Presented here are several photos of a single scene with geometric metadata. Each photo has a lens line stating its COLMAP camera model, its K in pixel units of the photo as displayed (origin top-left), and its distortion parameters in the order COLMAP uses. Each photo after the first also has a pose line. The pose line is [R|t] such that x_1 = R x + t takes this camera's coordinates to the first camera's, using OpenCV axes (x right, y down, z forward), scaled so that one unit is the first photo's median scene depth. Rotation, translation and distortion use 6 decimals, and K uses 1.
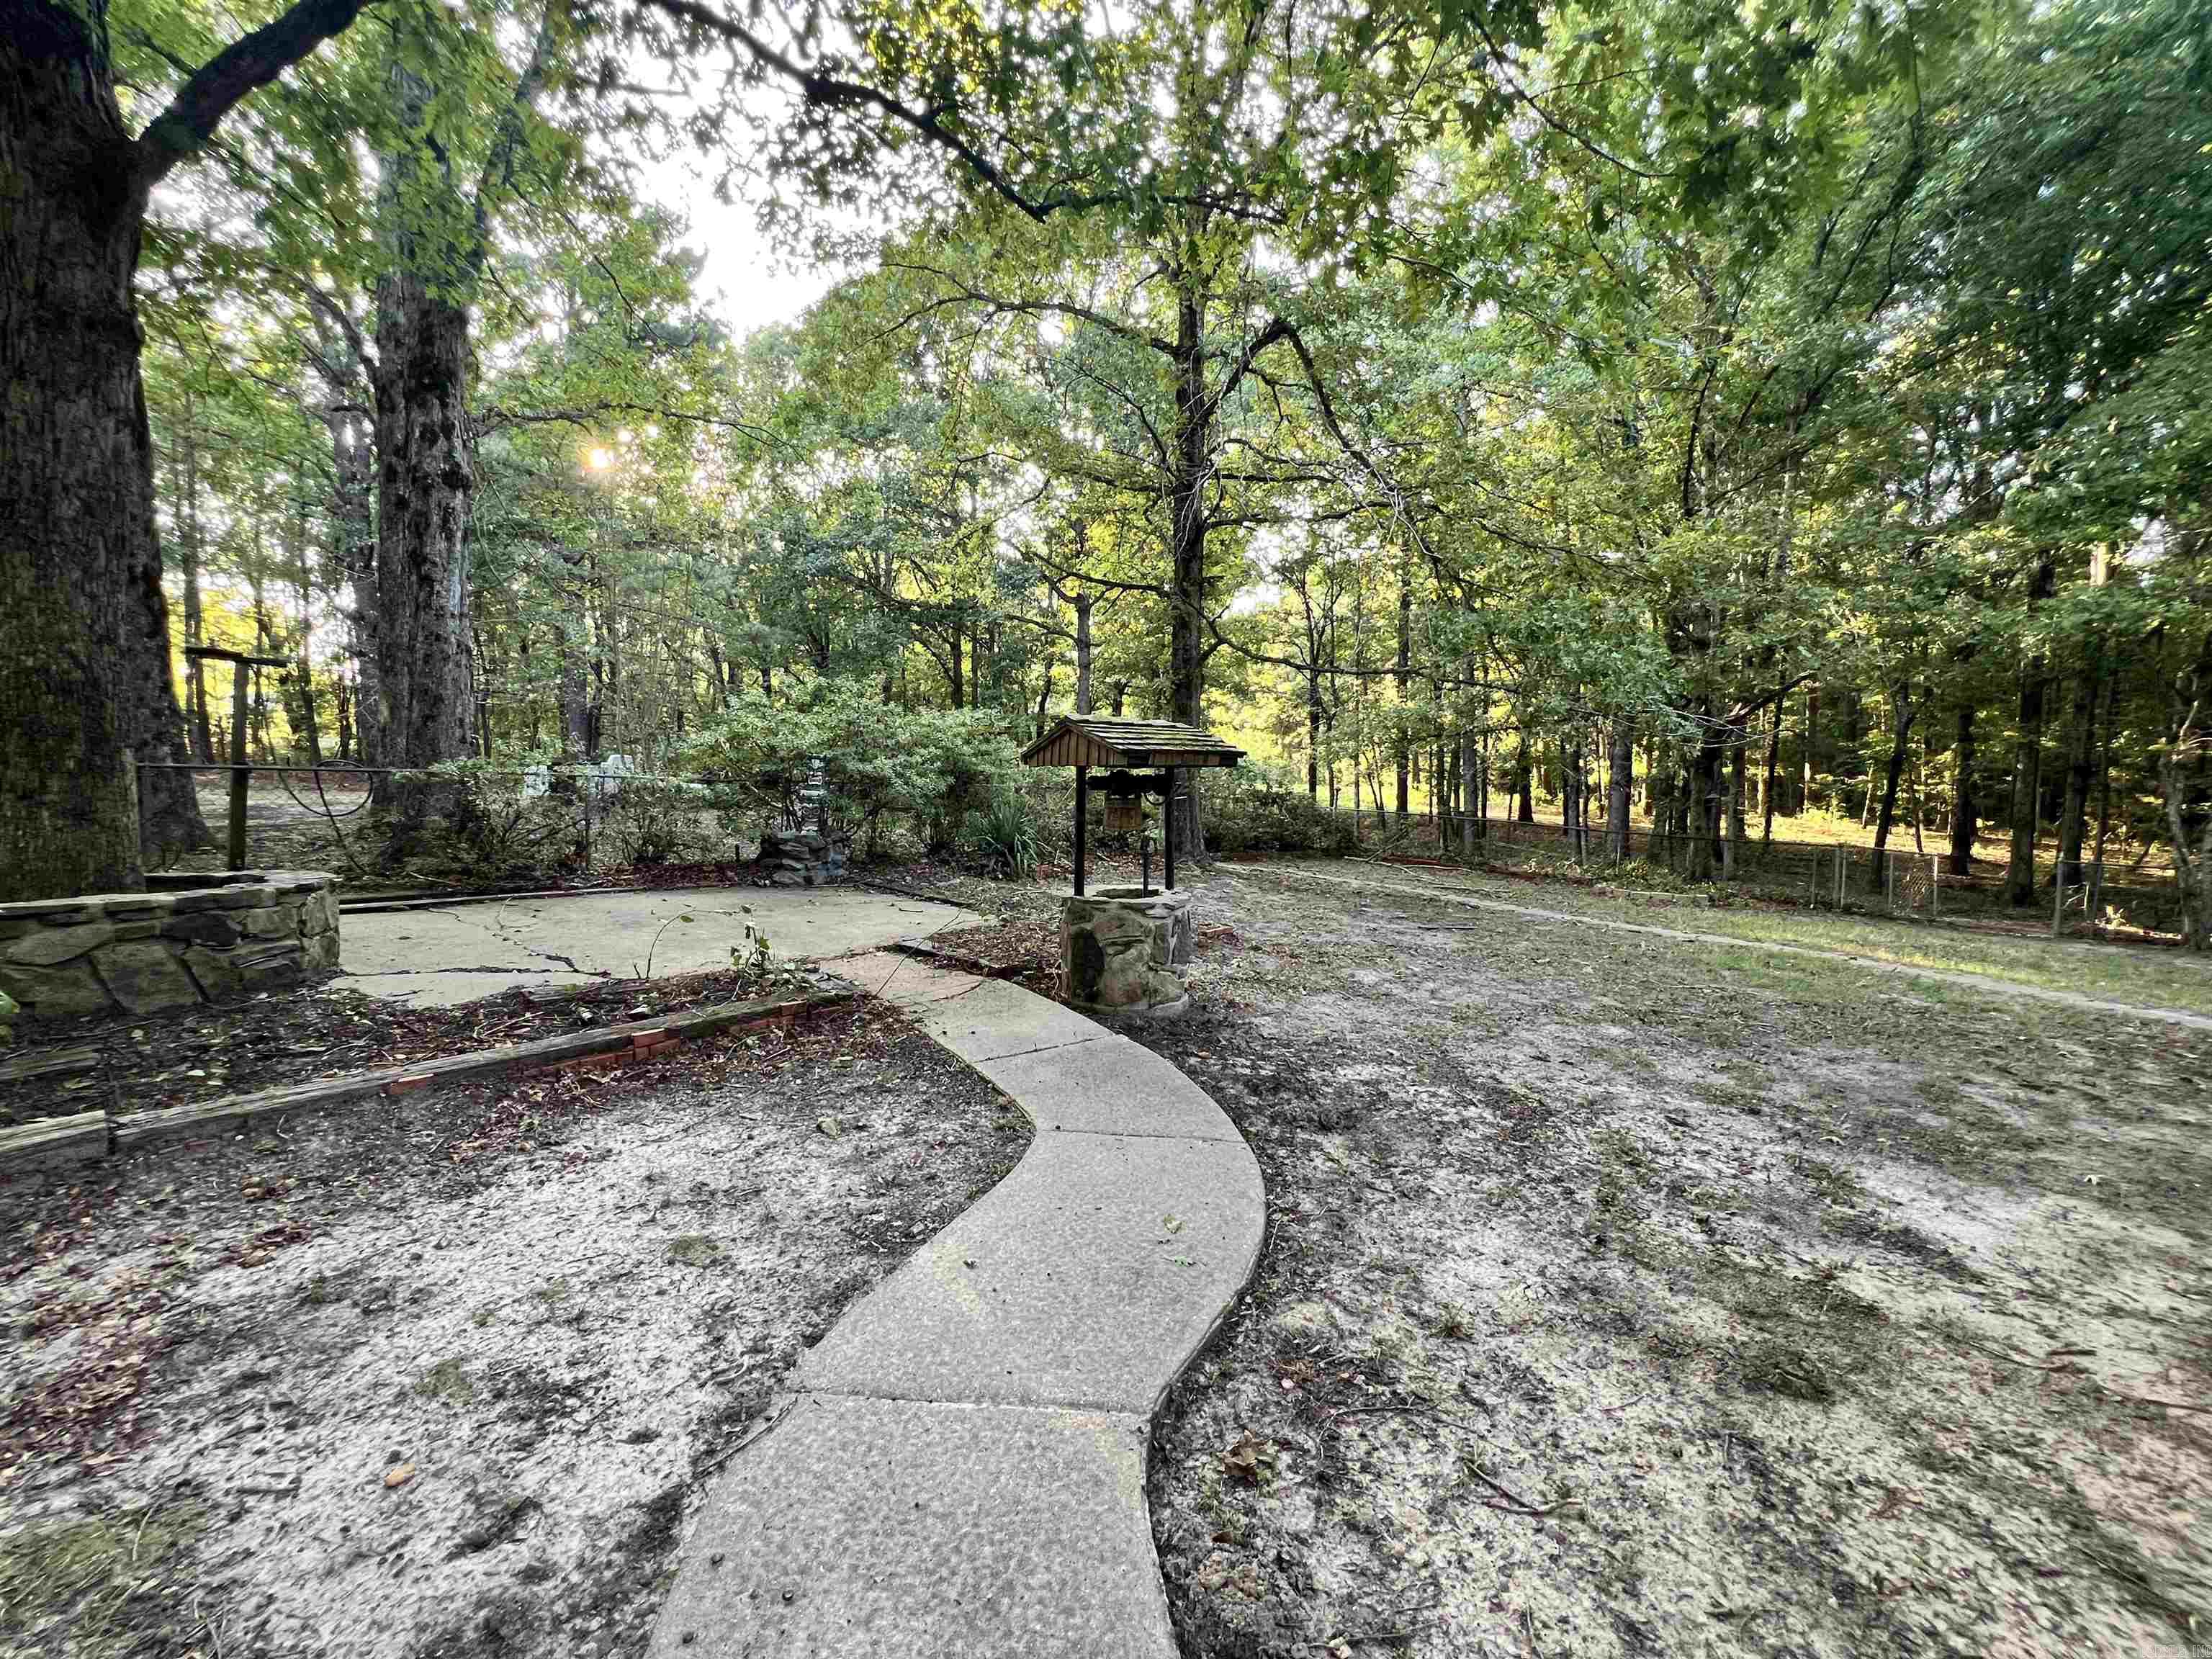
lens RADIAL K [[885.9, 0, 1109.0], [0, 885.9, 830.8], [0, 0, 1]] dist [-0.000450, 0.000323]
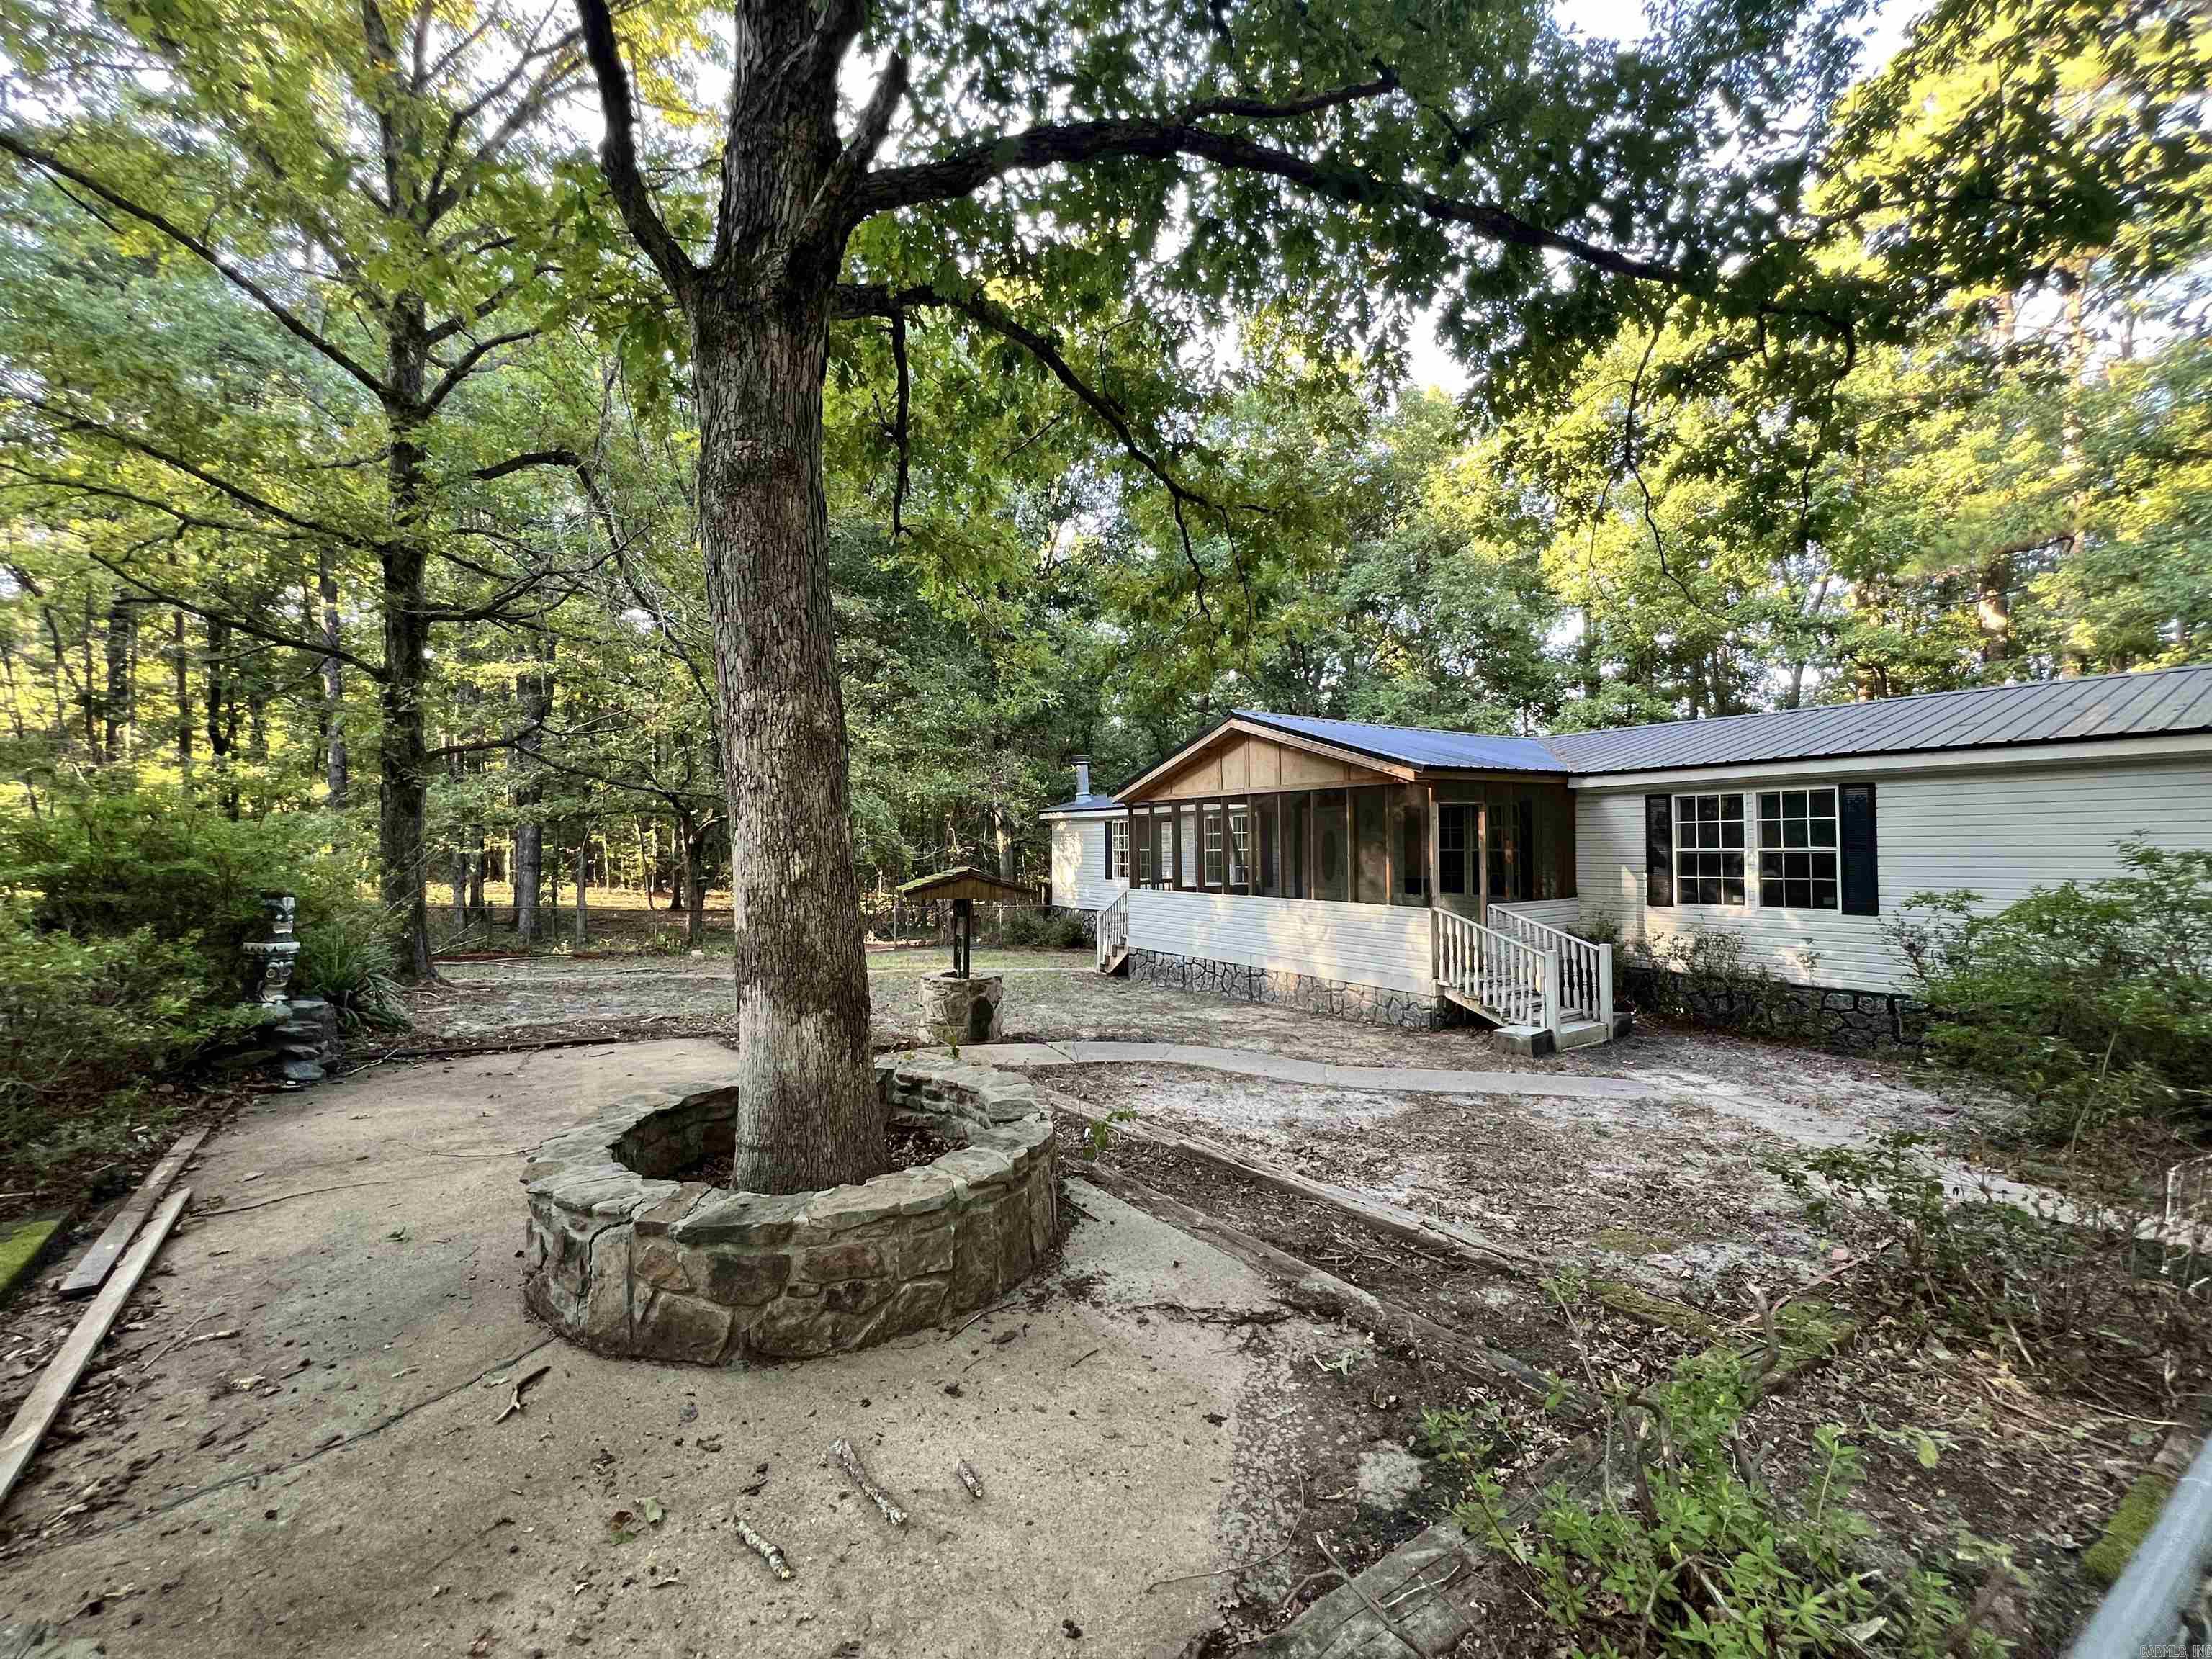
lens RADIAL K [[885.9, 0, 1111.1], [0, 885.9, 832.8], [0, 0, 1]] dist [-0.000450, 0.000323]
pose [[0.204698, 0.011951, 0.978752, -2.775344], [0.053567, 0.998290, -0.023392, -0.246854], [-0.977358, 0.057217, 0.203708, 0.711581]]
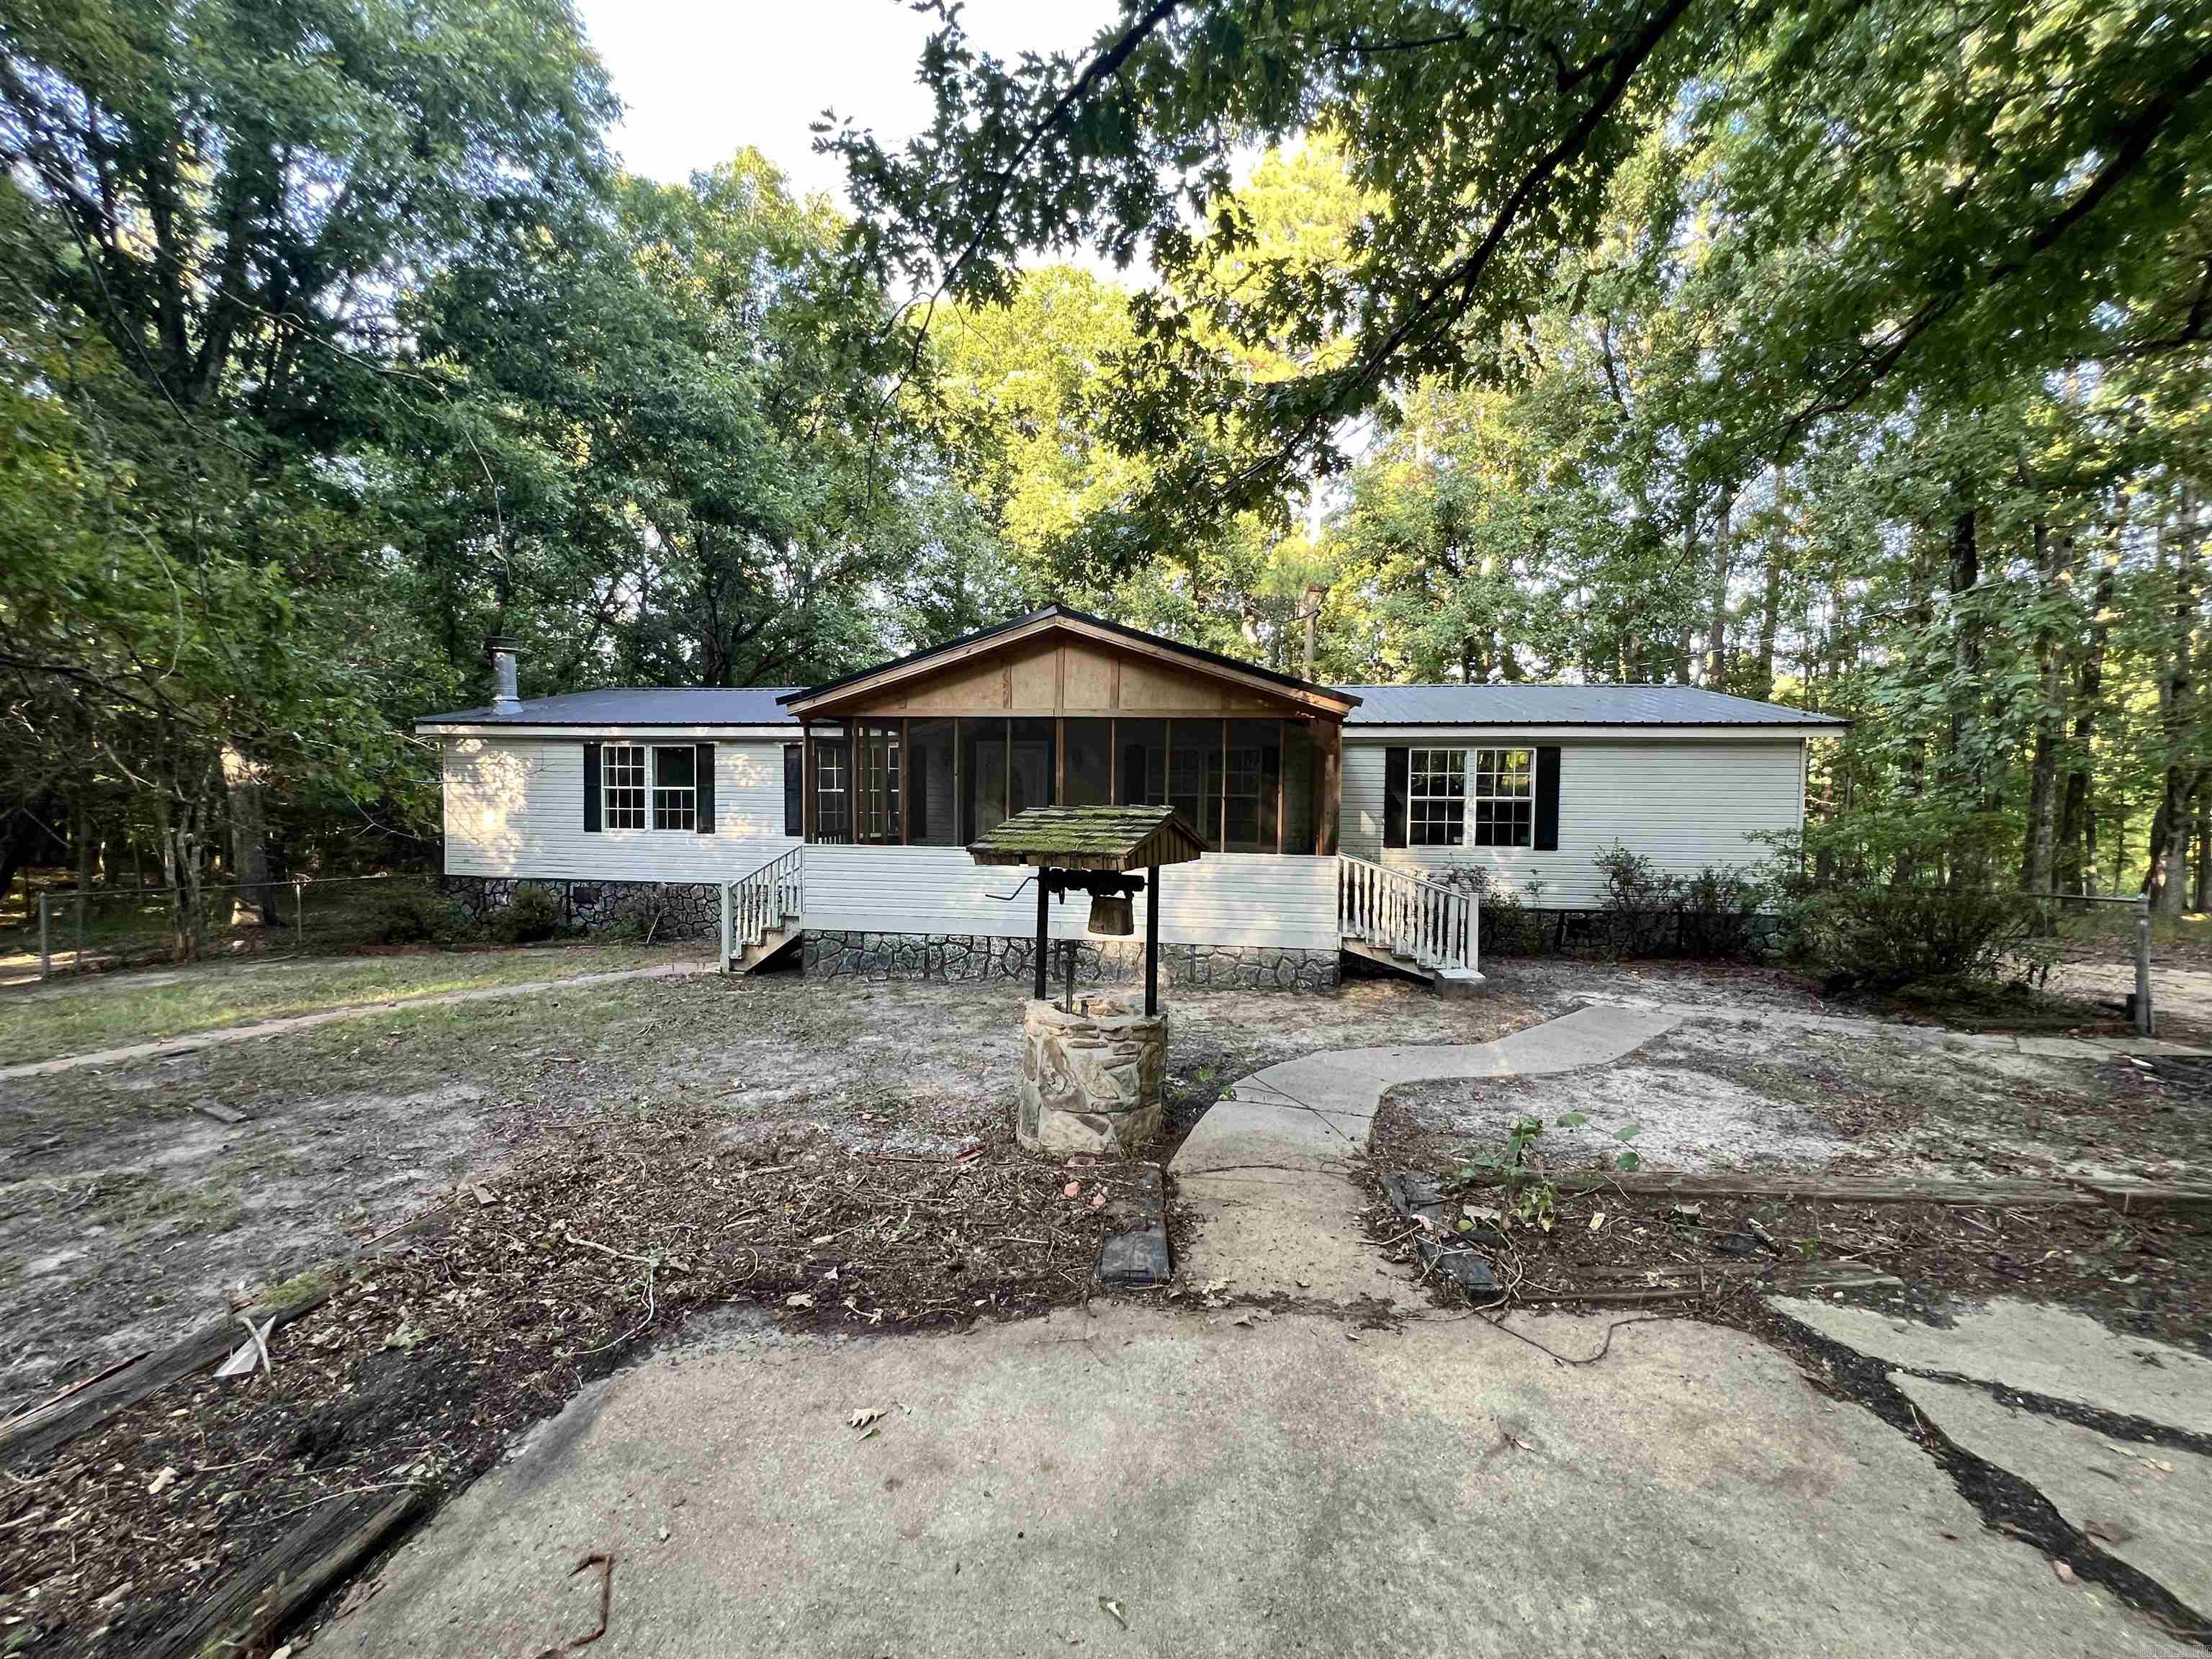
lens RADIAL K [[885.9, 0, 1102.9], [0, 885.9, 827.7], [0, 0, 1]] dist [-0.000450, 0.000323]
pose [[-0.580448, -0.038311, 0.813396, -1.259017], [0.024609, 0.997611, 0.064549, -0.298211], [-0.813926, 0.057484, -0.578118, 2.738091]]
